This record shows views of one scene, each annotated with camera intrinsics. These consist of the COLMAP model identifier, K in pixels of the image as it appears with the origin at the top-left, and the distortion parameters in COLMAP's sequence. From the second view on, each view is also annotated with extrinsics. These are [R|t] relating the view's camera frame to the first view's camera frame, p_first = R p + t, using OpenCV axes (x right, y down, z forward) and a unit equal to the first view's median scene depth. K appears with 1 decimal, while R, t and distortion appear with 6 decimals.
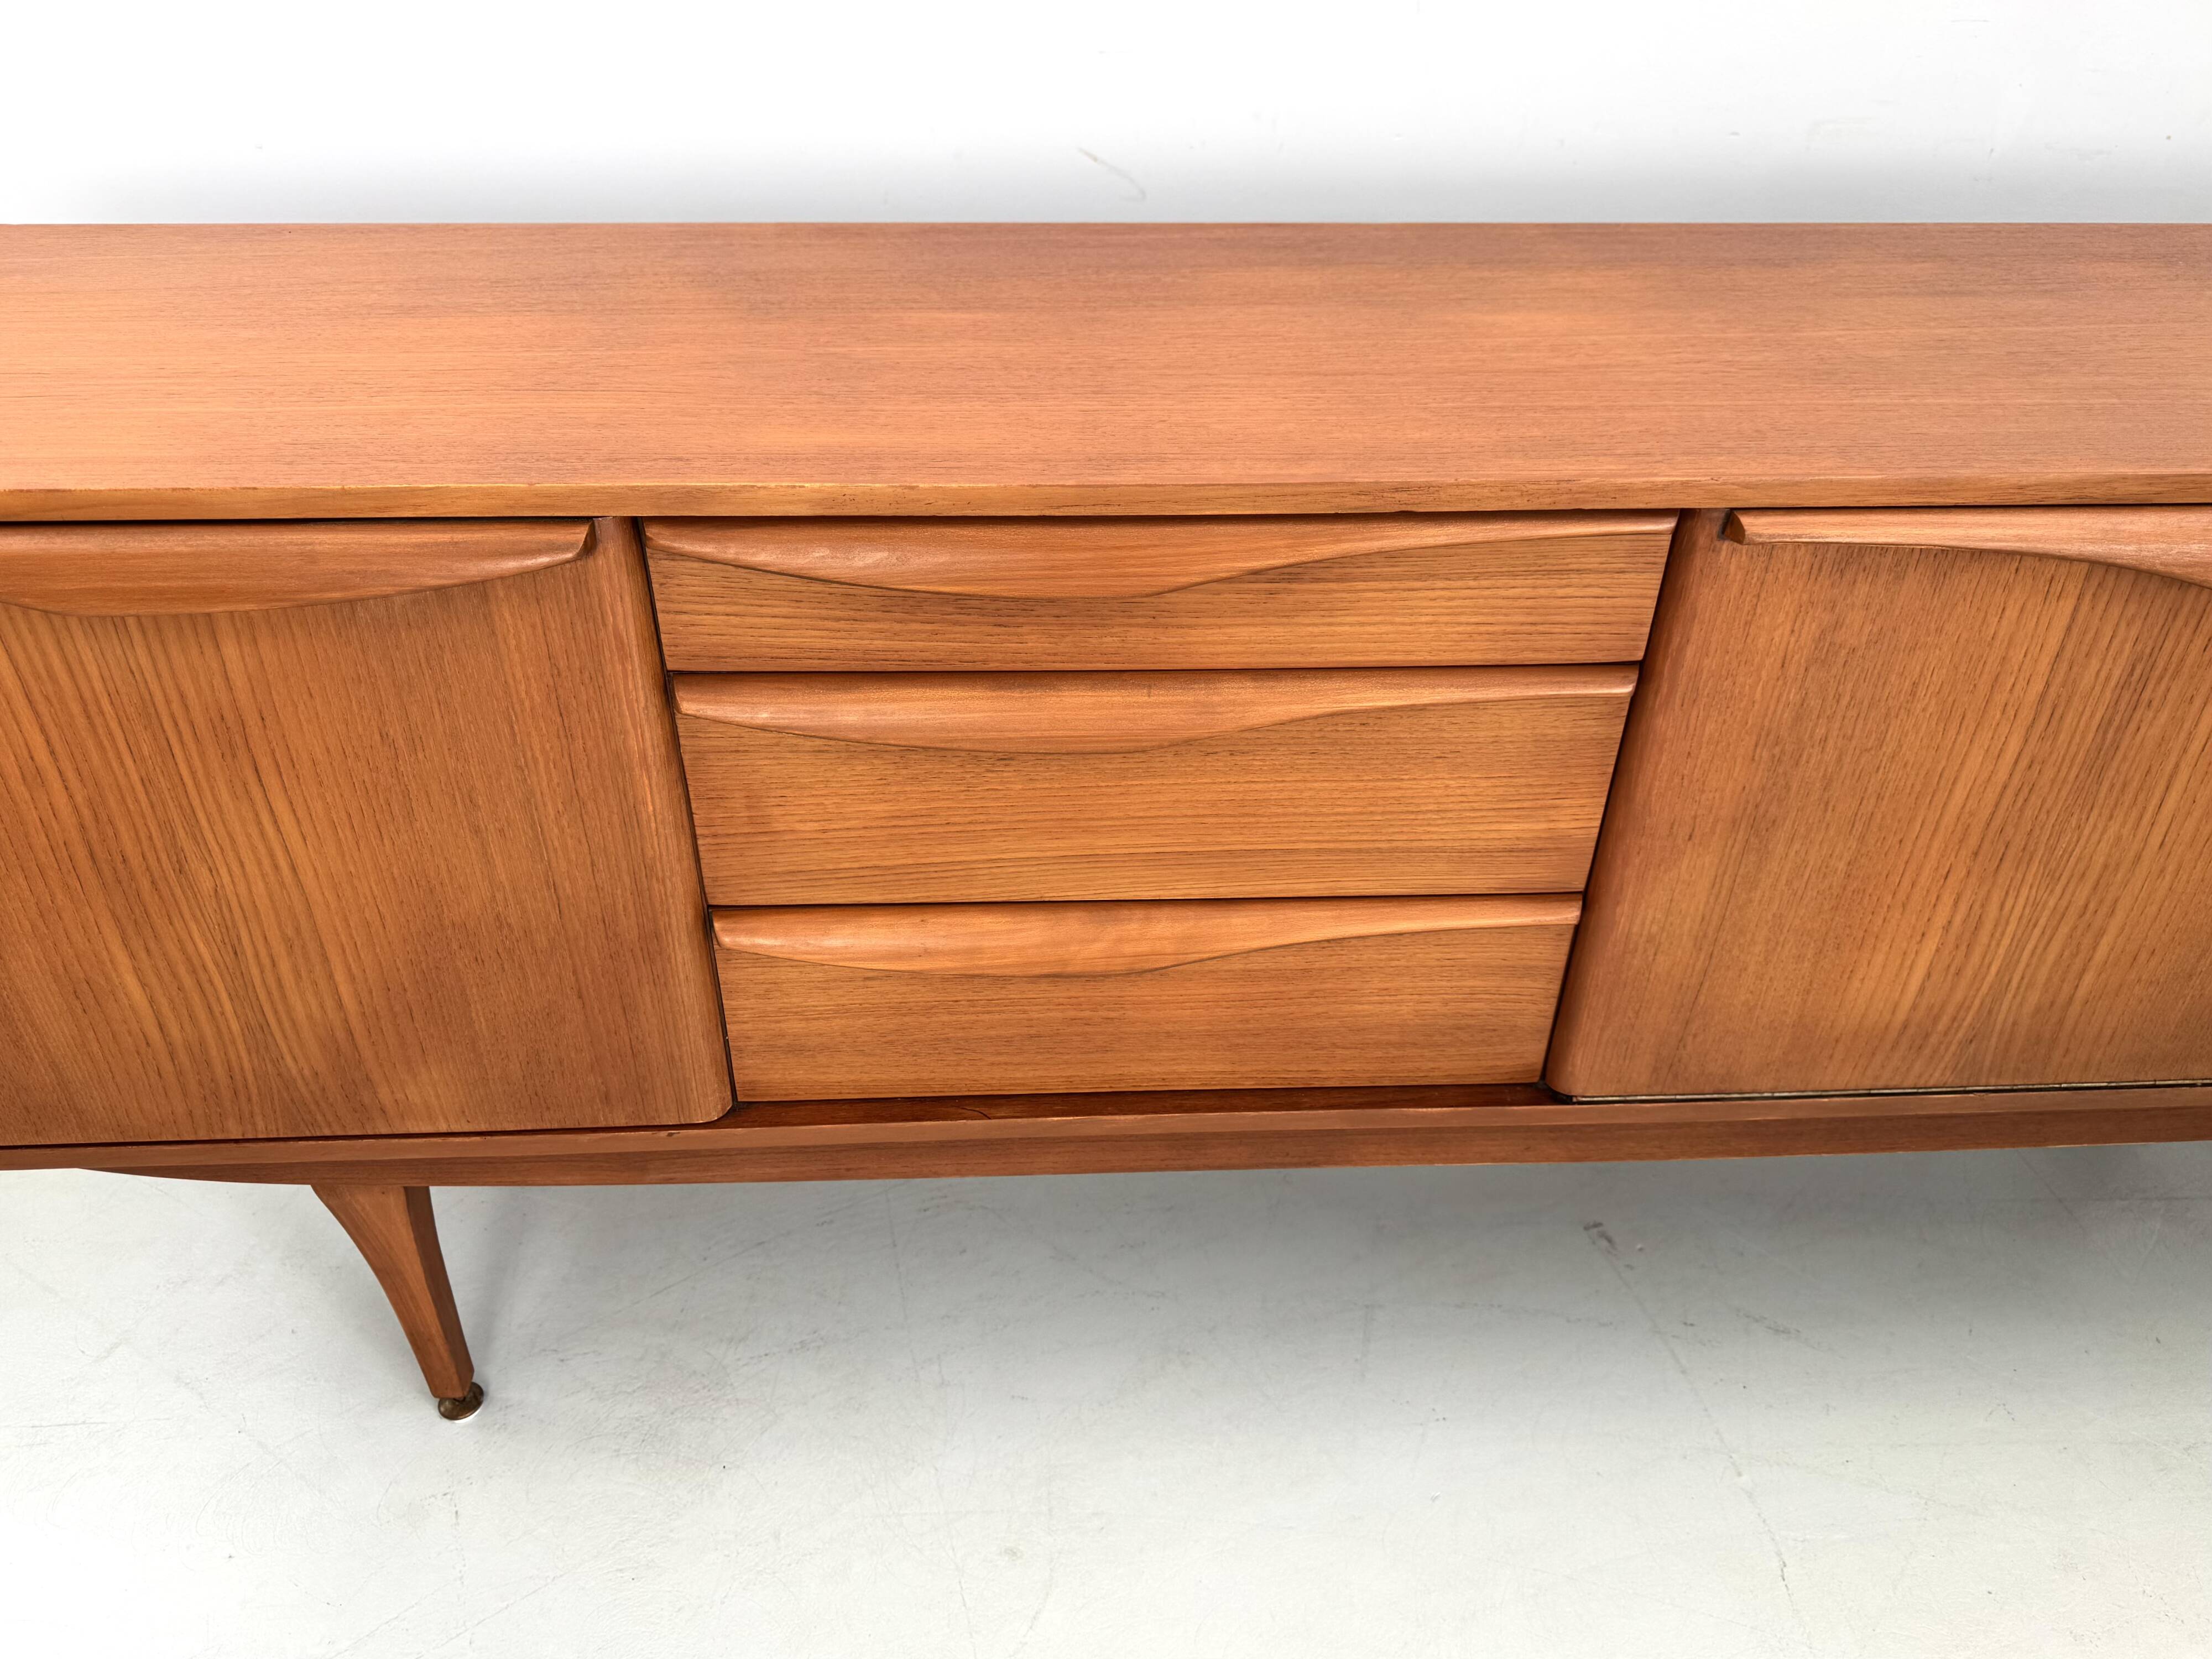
lens RADIAL K [[1582.6, 0, 1095.6], [0, 1582.6, 825.7], [0, 0, 1]] dist [0.054785, -0.069494]
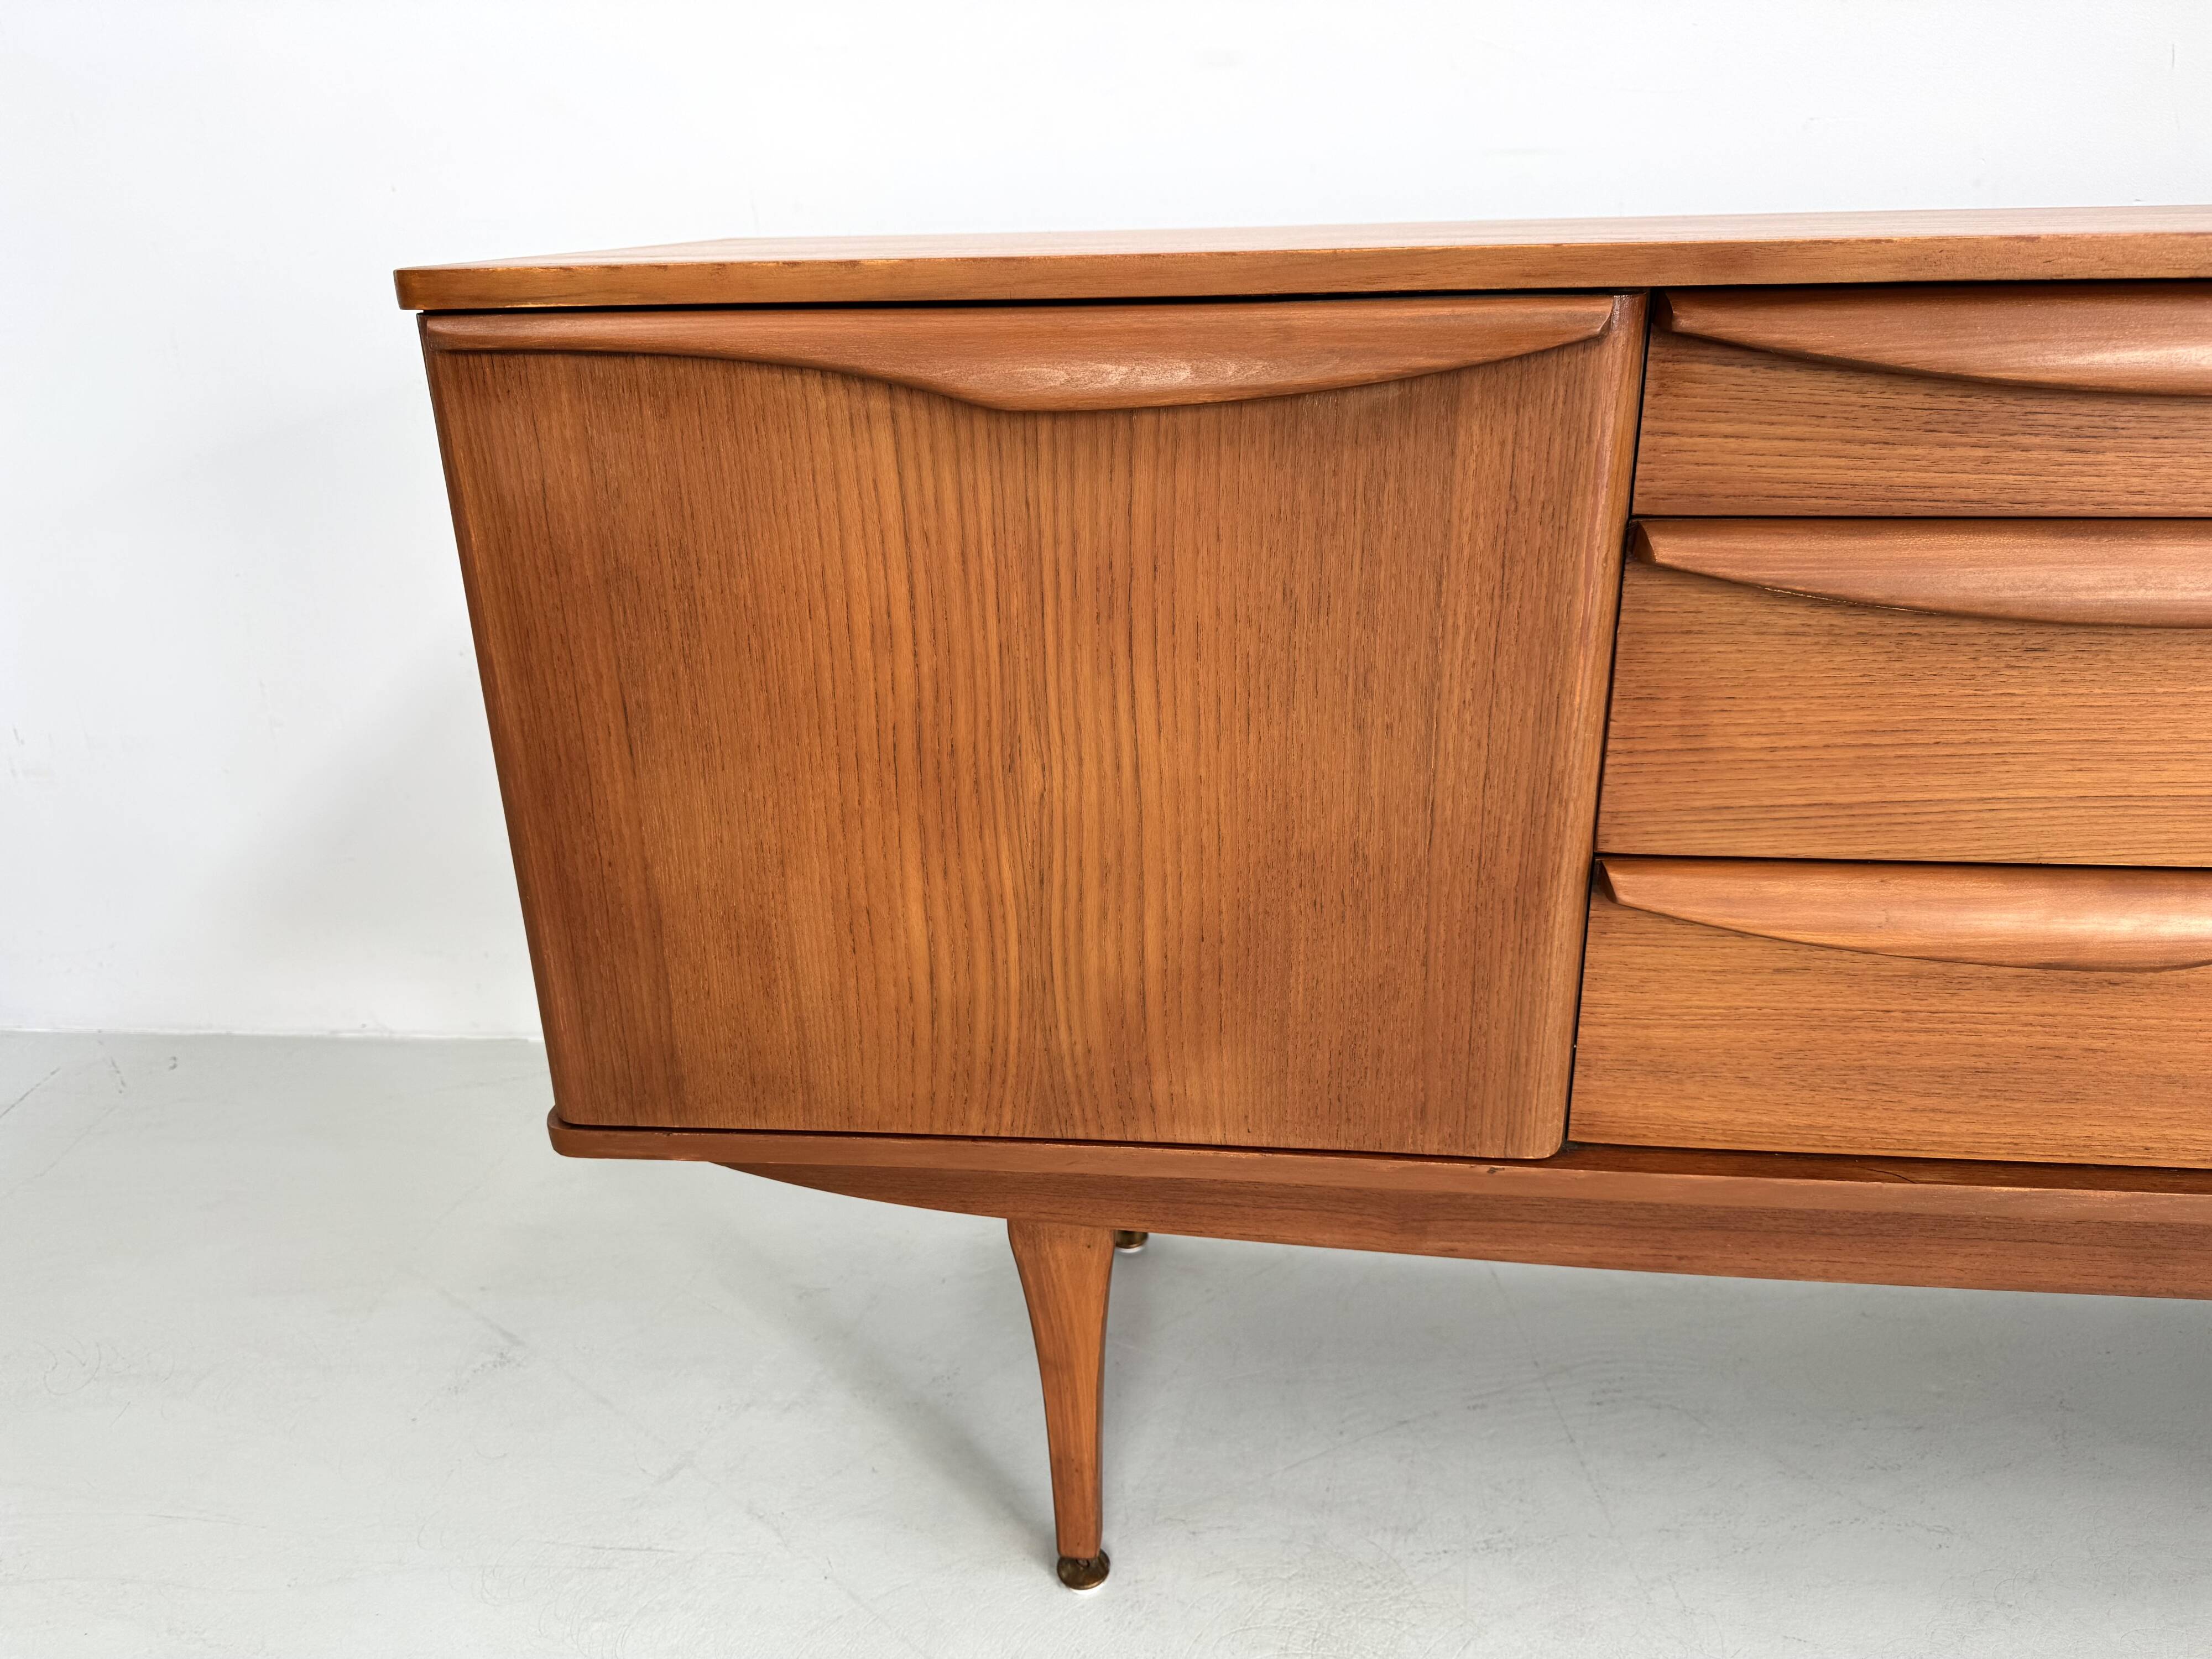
lens RADIAL K [[1582.6, 0, 1115.3], [0, 1582.6, 842.5], [0, 0, 1]] dist [0.054785, -0.069494]
pose [[0.987587, 0.027454, -0.154655, -0.358741], [-0.059753, 0.976245, -0.208268, 0.226449], [0.145263, 0.214924, 0.965767, 0.181105]]
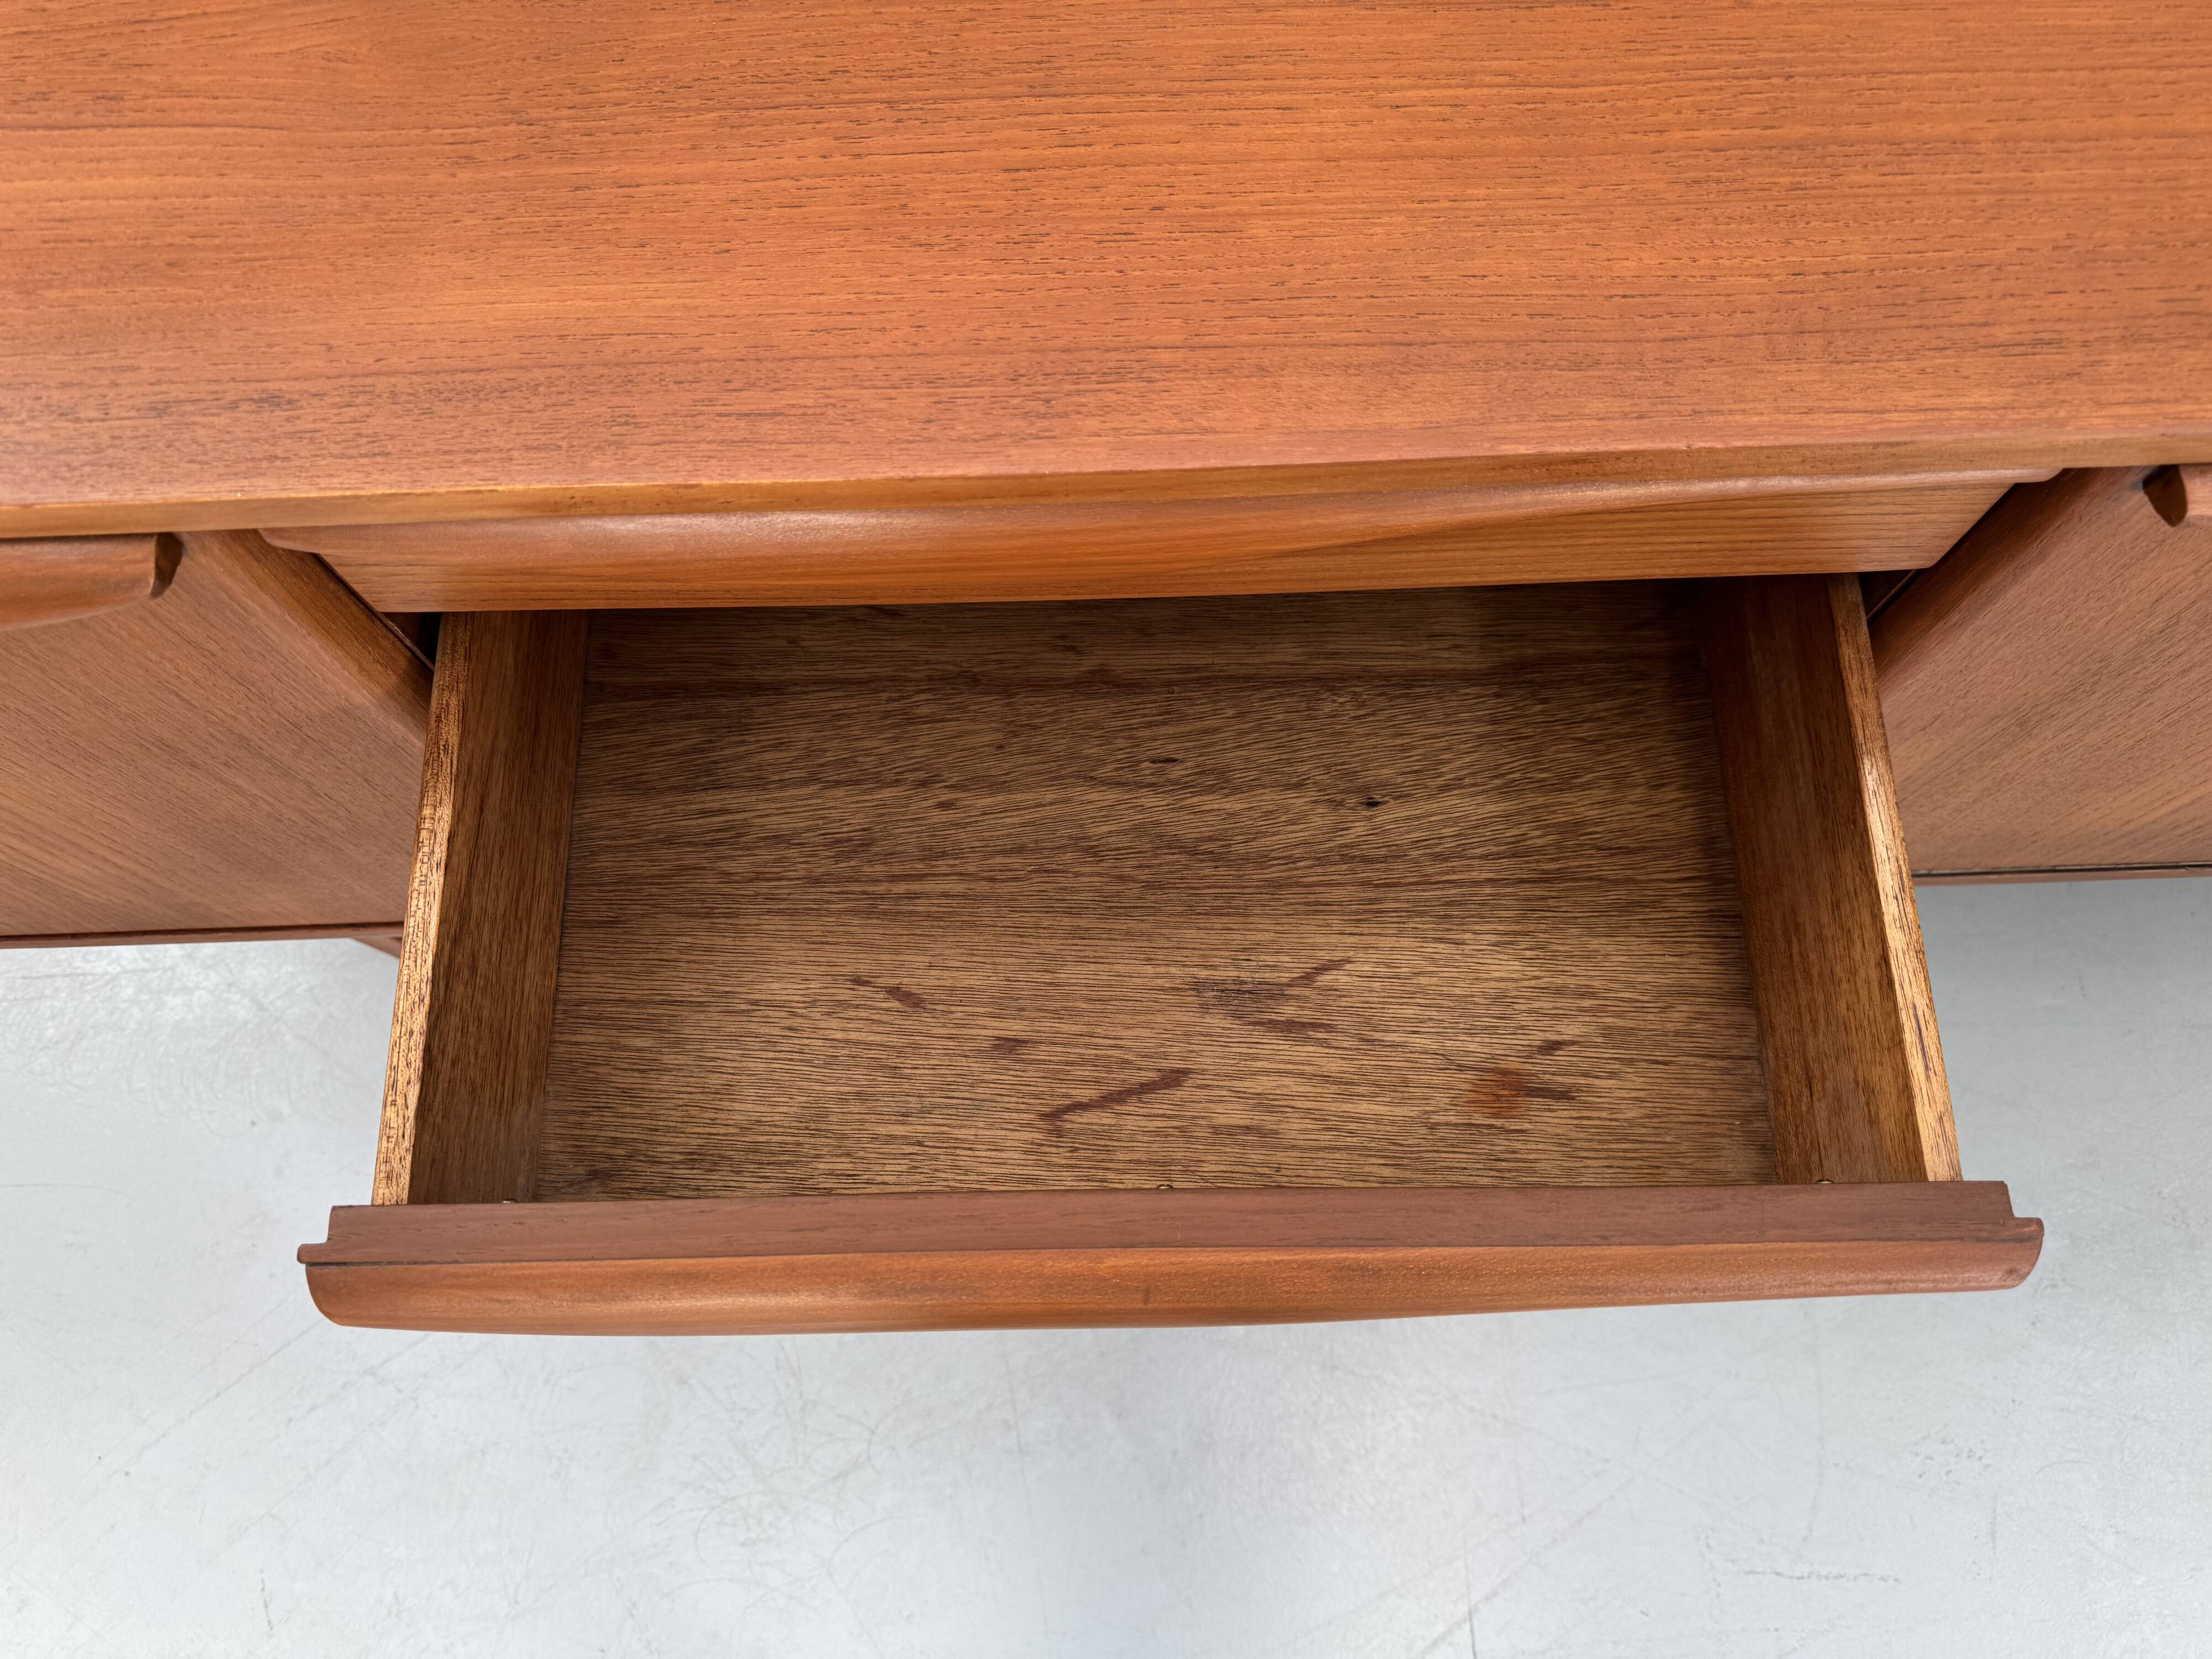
lens RADIAL K [[1582.6, 0, 1090.9], [0, 1582.6, 849.9], [0, 0, 1]] dist [0.054785, -0.069494]
pose [[0.999247, 0.010250, -0.037425, 0.037703], [0.014573, 0.794746, 0.606768, -0.367662], [0.035963, -0.606856, 0.793998, 0.393054]]
